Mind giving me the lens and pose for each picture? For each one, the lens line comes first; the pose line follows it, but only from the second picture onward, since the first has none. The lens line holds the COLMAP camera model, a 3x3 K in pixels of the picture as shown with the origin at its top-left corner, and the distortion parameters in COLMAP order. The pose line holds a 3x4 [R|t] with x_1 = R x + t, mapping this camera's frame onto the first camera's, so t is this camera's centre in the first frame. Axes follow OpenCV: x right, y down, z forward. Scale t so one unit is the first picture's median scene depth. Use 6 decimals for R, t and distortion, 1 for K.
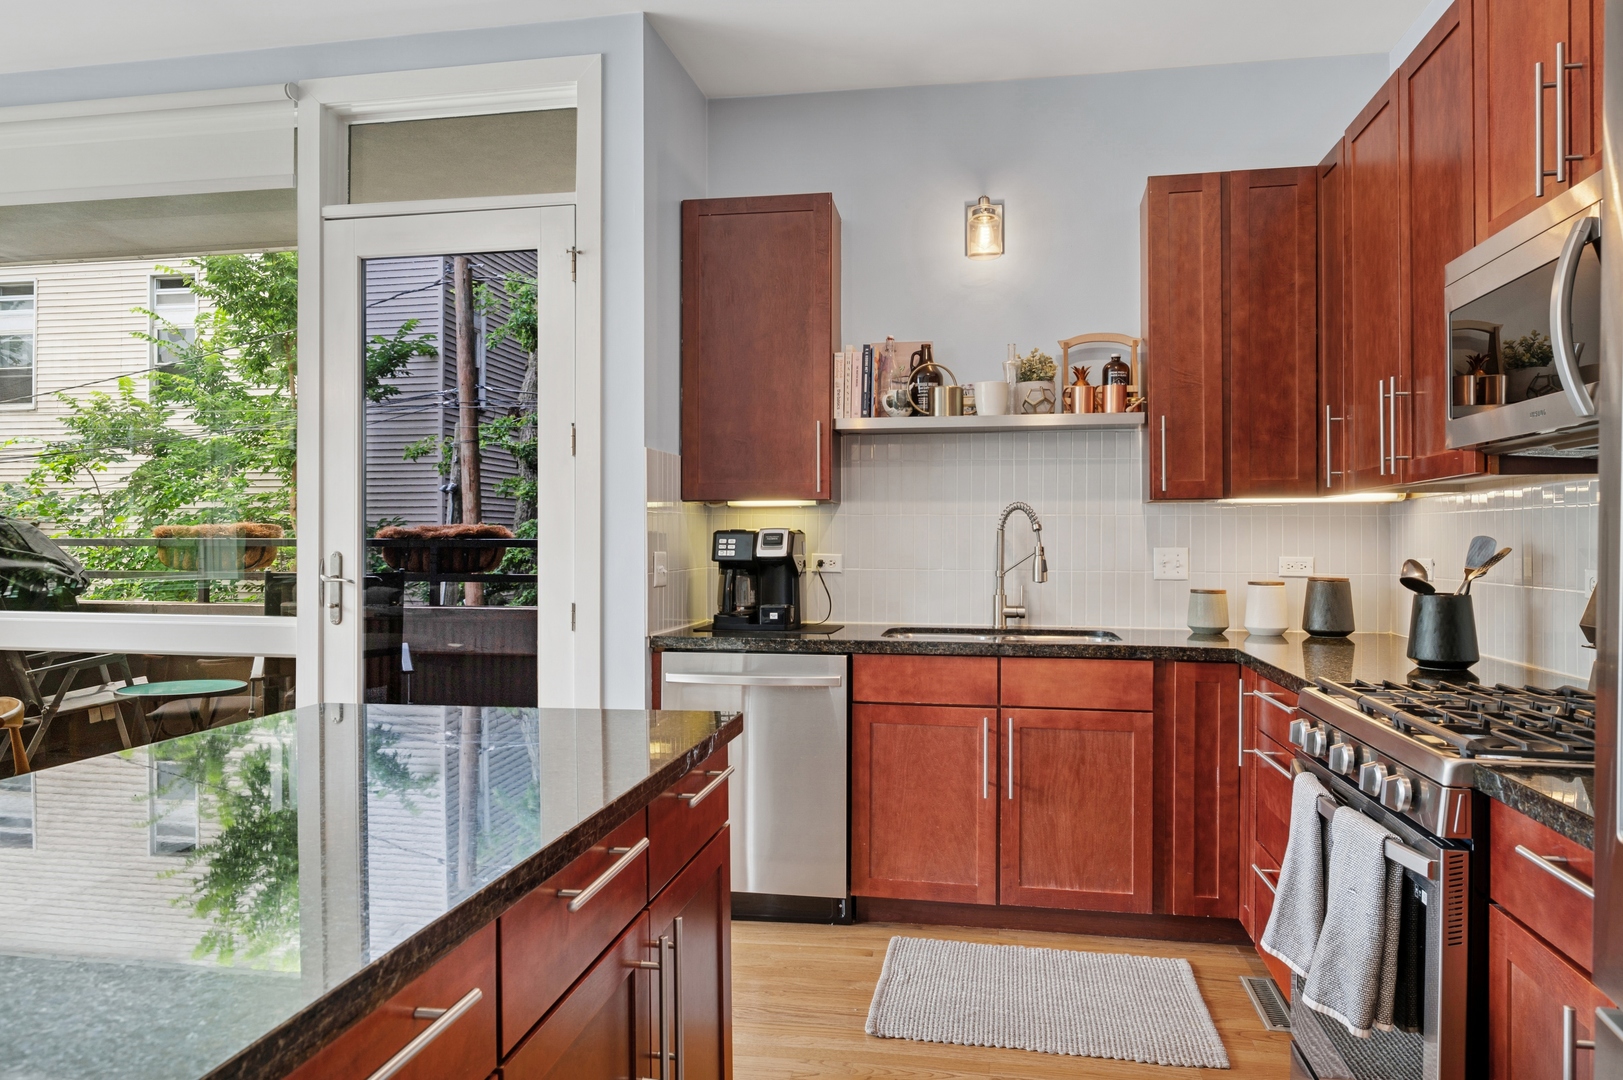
lens RADIAL K [[1044.3, 0, 811.2], [0, 1044.3, 542.3], [0, 0, 1]] dist [-0.011384, -0.002689]
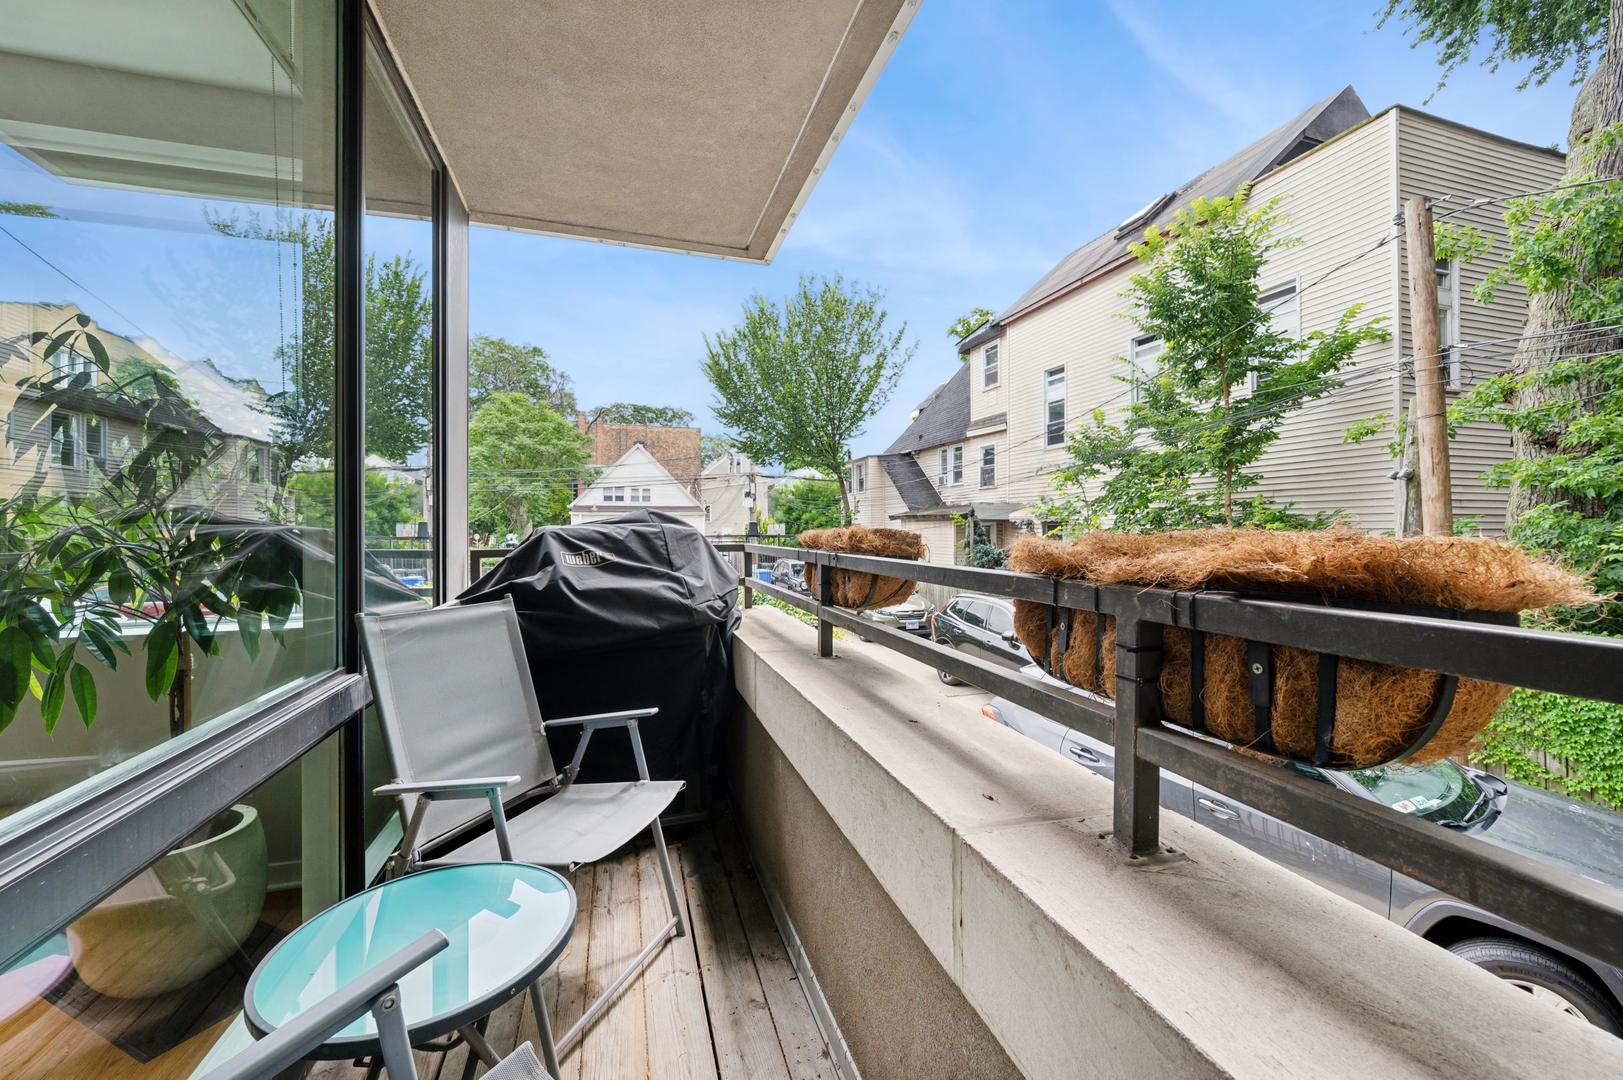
lens RADIAL K [[653.0, 0, 821.7], [0, 653.0, 522.0], [0, 0, 1]] dist [-0.004113, 0.001082]
pose [[0.467531, -0.011809, -0.883898, -0.328855], [0.001298, 0.999919, -0.012672, -0.022184], [0.883976, 0.004778, 0.467509, 1.107136]]
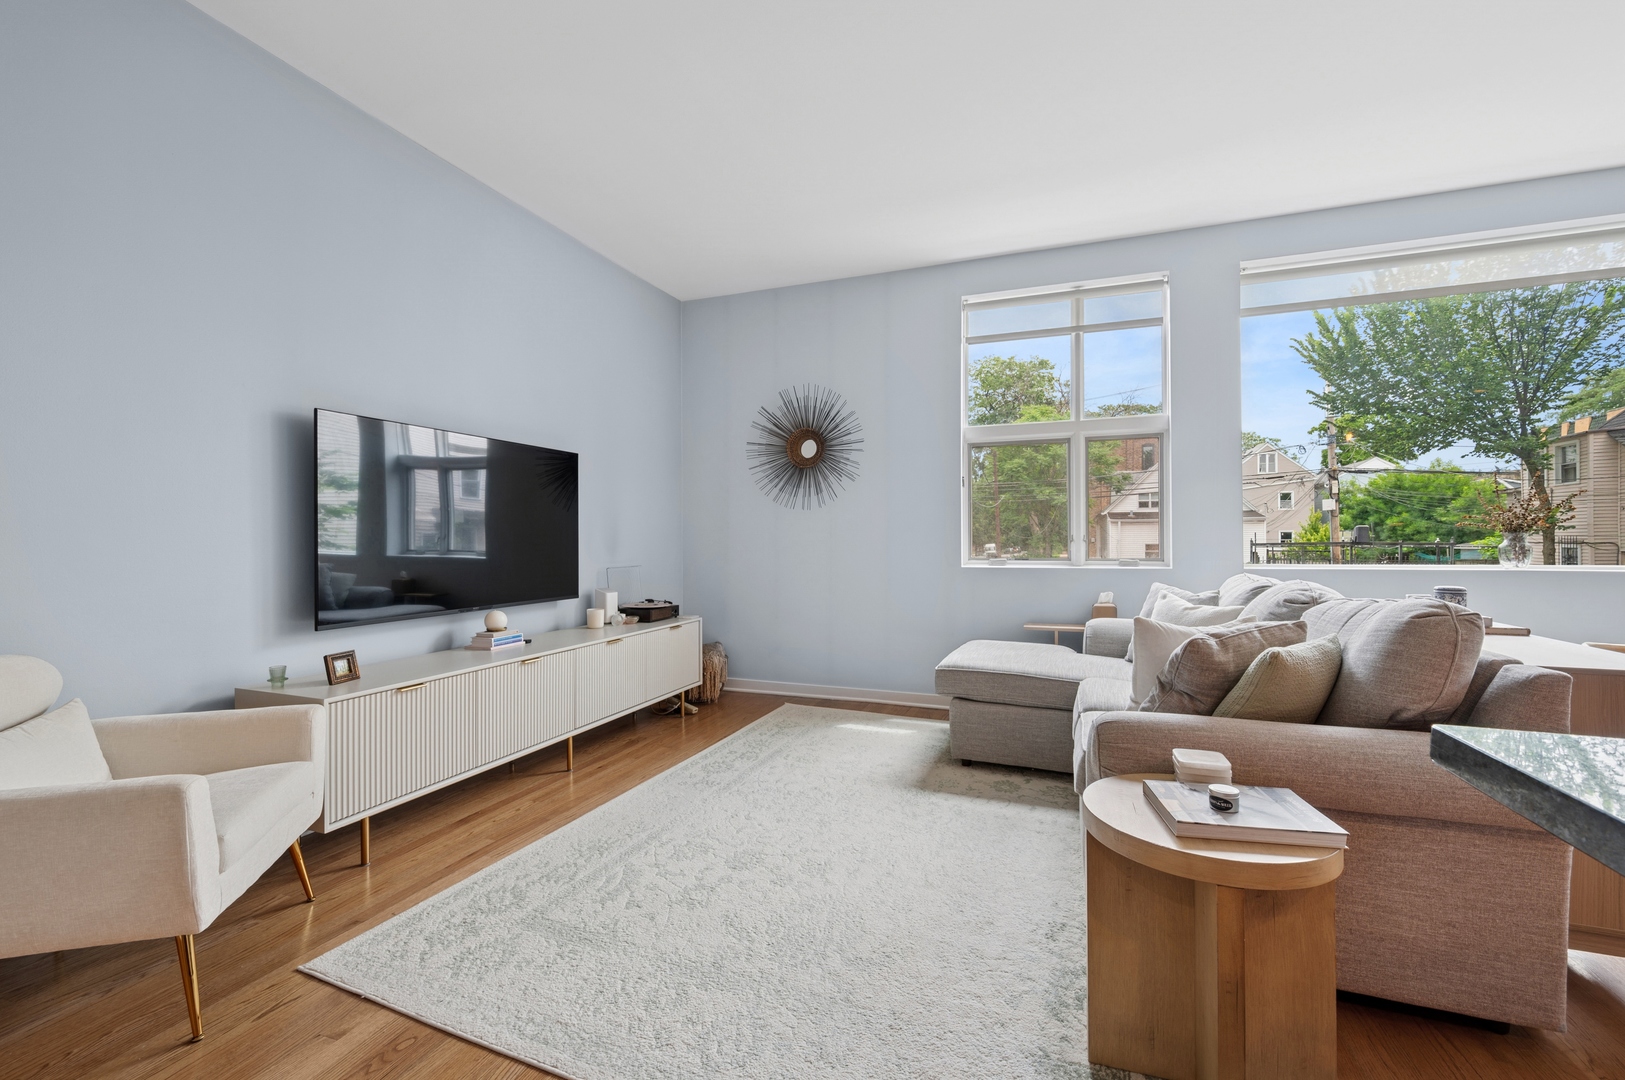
lens RADIAL K [[679.7, 0, 820.9], [0, 679.7, 536.5], [0, 0, 1]] dist [-0.000993, -0.000997]
pose [[-0.168313, -0.007898, -0.985702, -0.138557], [-0.000961, 0.999969, -0.007848, 0.035082], [0.985733, -0.000374, -0.168315, -0.076980]]
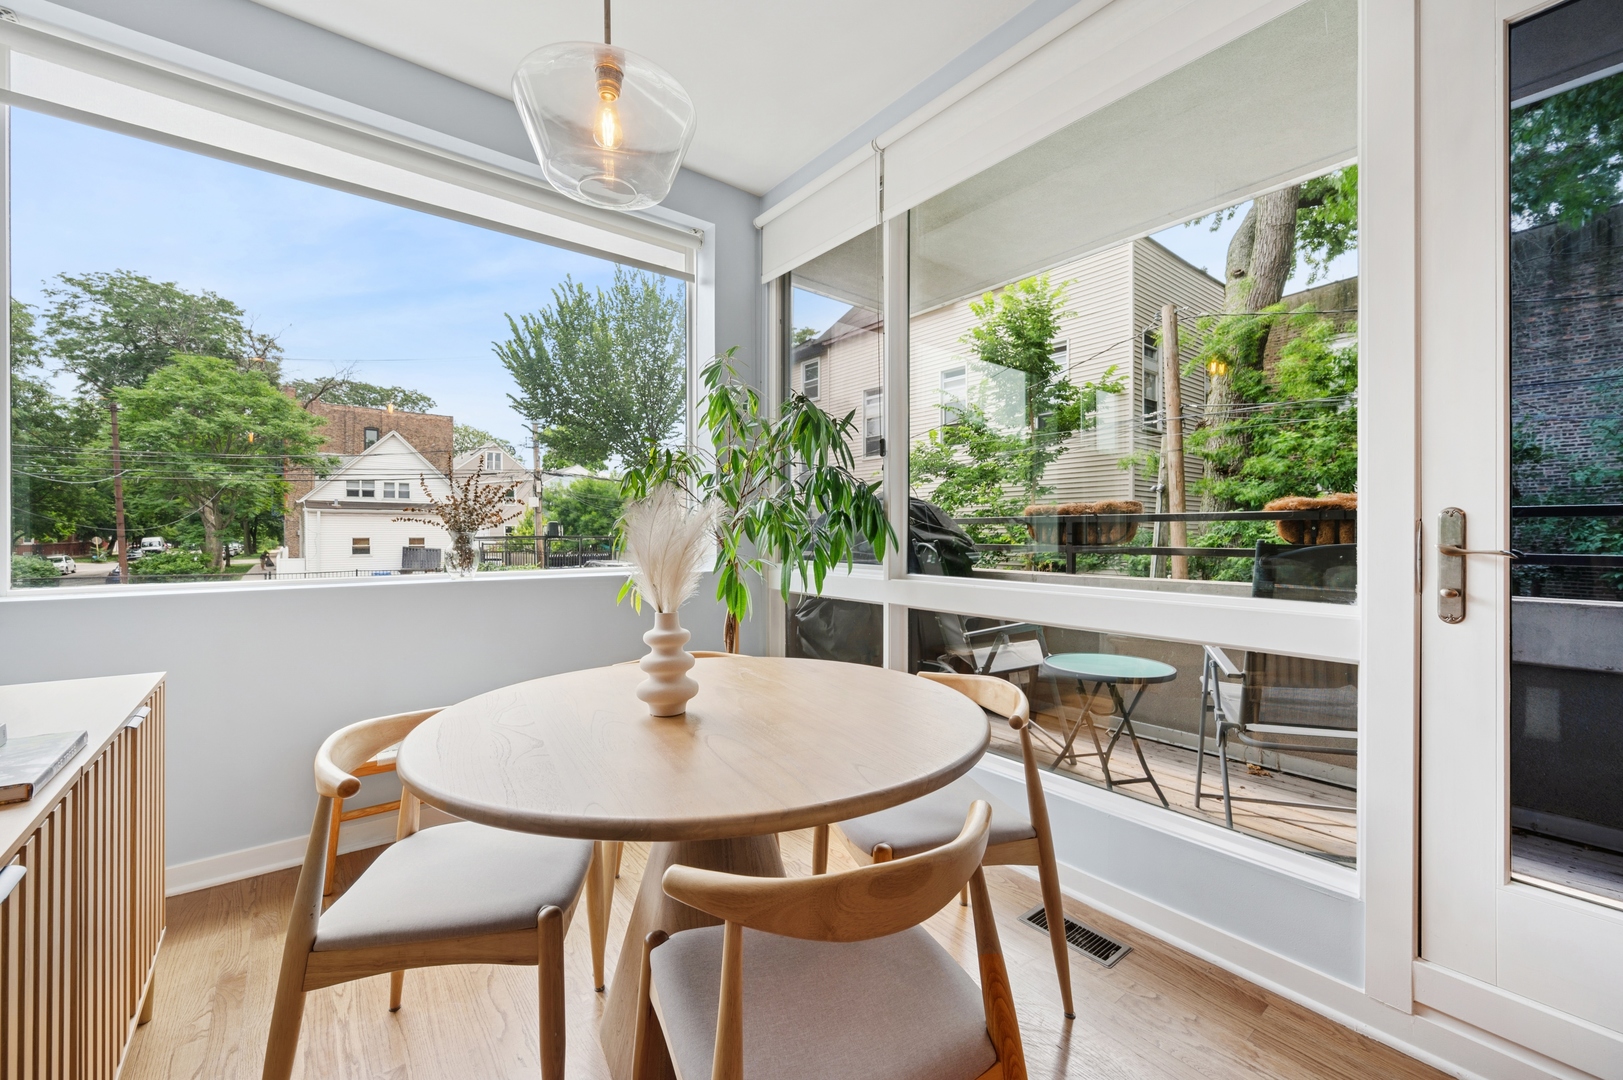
lens RADIAL K [[653.0, 0, 828.4], [0, 653.0, 533.2], [0, 0, 1]] dist [-0.004113, 0.001082]
pose [[0.762565, 0.000097, -0.646912, -0.458943], [-0.002844, 0.999991, -0.003202, 0.024600], [0.646906, 0.004282, 0.762558, 0.422560]]
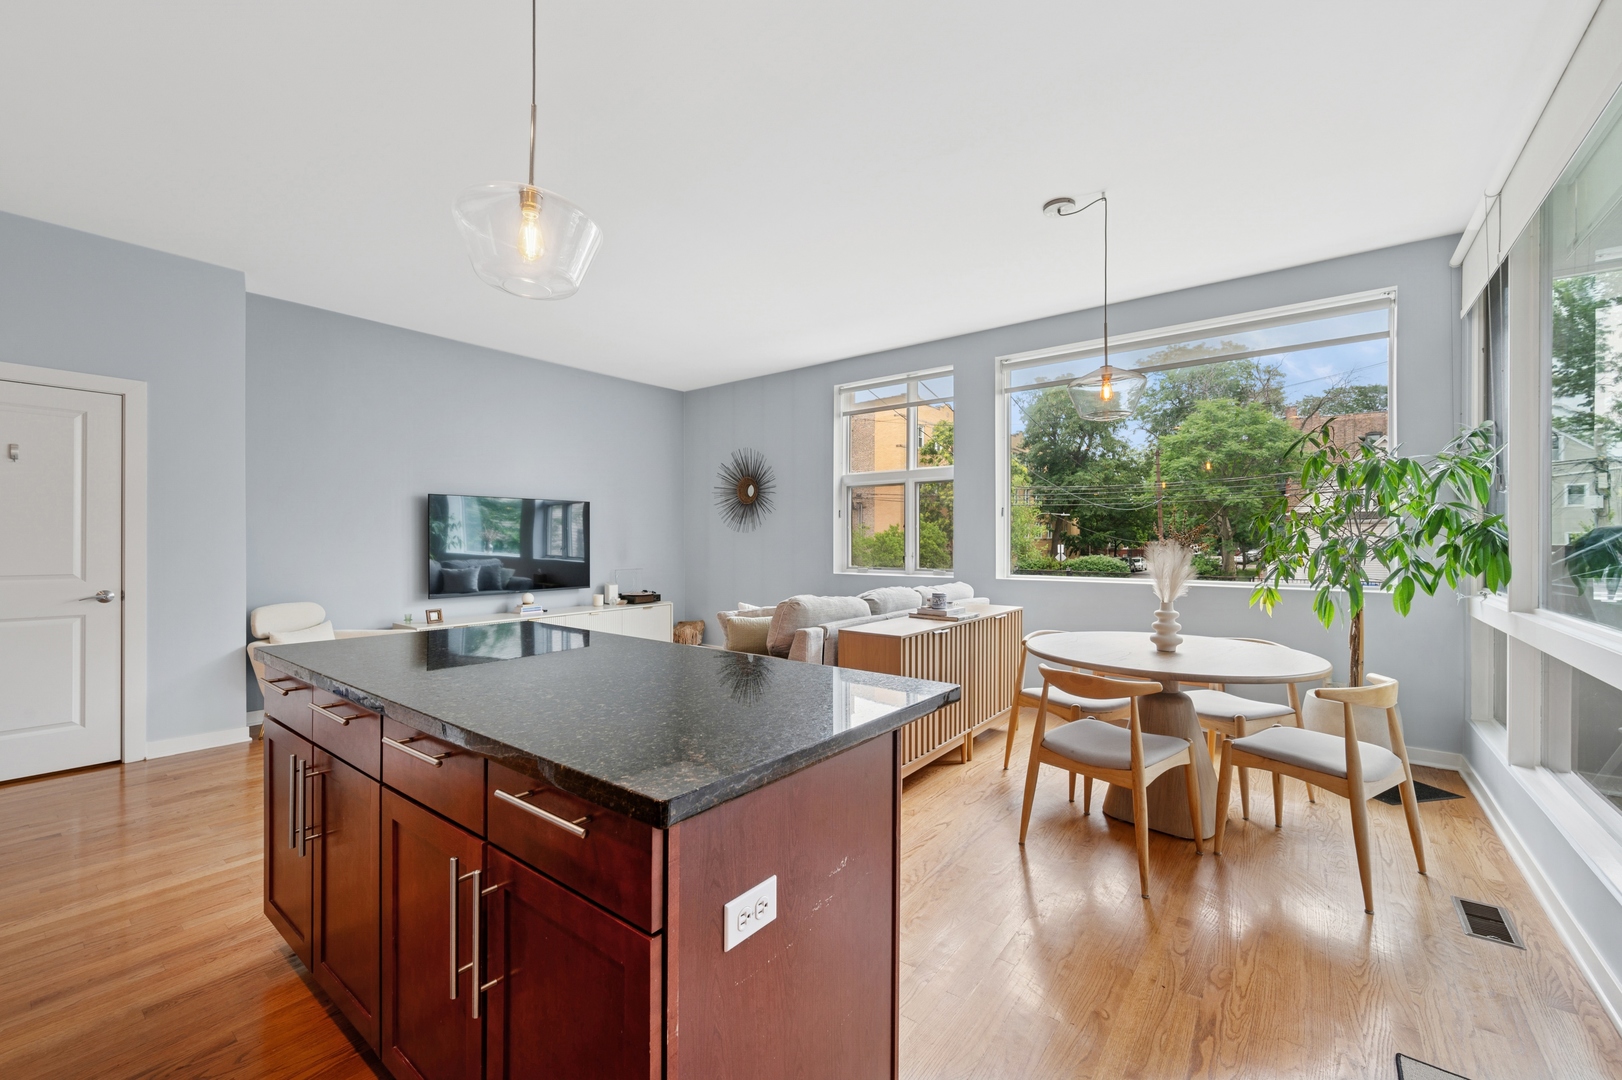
lens RADIAL K [[651.7, 0, 814.0], [0, 651.7, 542.7], [0, 0, 1]] dist [0.001119, 0.000274]
pose [[-0.456845, 0.002170, -0.889544, 0.128751], [-0.004423, 0.999979, 0.004711, -0.004879], [0.889536, 0.006087, -0.456825, 0.652362]]
